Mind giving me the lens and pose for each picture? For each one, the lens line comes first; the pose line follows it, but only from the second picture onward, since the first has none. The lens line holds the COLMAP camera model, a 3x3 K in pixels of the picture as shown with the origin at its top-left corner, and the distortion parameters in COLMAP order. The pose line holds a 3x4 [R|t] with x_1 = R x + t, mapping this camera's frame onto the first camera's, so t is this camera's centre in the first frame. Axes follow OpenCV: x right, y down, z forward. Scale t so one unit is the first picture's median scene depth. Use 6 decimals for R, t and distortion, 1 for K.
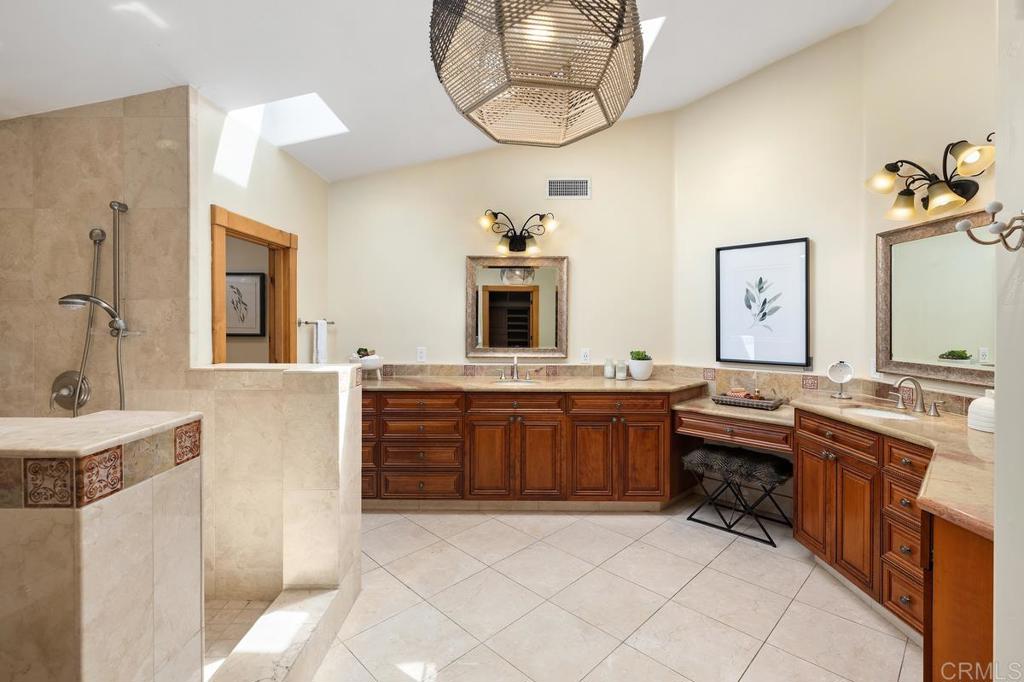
lens RADIAL K [[471.8, 0, 511.7], [0, 471.8, 318.7], [0, 0, 1]] dist [-0.002340, -0.000469]
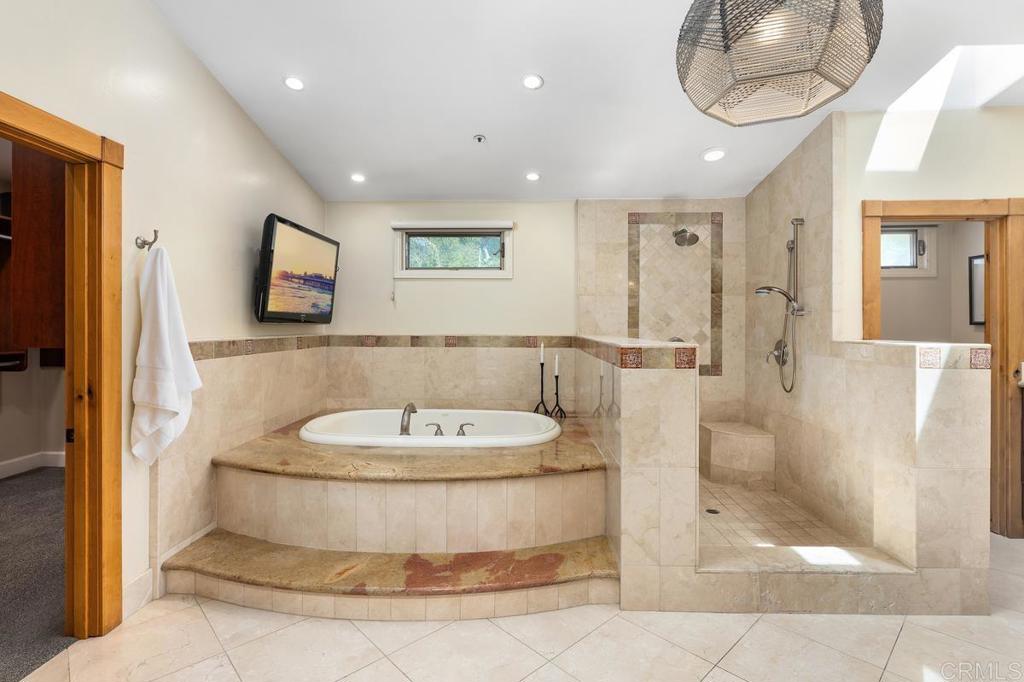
lens RADIAL K [[497.5, 0, 512.1], [0, 497.5, 328.3], [0, 0, 1]] dist [0.000238, 0.000261]
pose [[-0.026121, 0.000961, -0.999658, 0.641503], [-0.002682, 0.999996, 0.001031, 0.075392], [0.999655, 0.002708, -0.026118, 0.196447]]
